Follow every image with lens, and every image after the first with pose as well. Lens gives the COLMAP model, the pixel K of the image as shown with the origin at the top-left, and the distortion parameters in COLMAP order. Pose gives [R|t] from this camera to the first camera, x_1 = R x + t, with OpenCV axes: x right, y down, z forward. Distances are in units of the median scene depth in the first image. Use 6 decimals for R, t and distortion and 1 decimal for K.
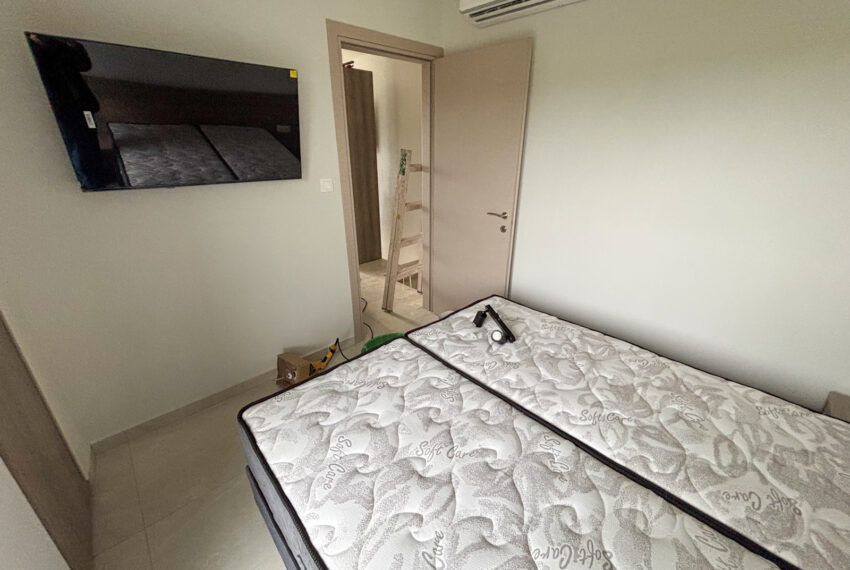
lens RADIAL K [[345.6, 0, 425.2], [0, 345.6, 283.5], [0, 0, 1]] dist [0.003858, -0.000439]
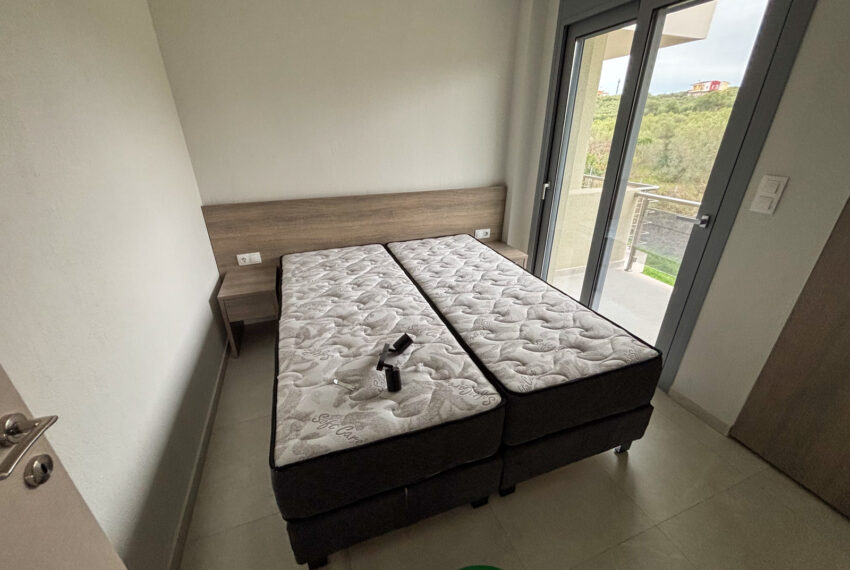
lens RADIAL K [[345.6, 0, 425.2], [0, 345.6, 283.5], [0, 0, 1]] dist [0.003858, -0.000439]
pose [[-0.921677, -0.162998, 0.352055, -0.157798], [0.140759, 0.705125, 0.694972, -0.706053], [-0.361522, 0.690095, -0.626954, 1.782420]]
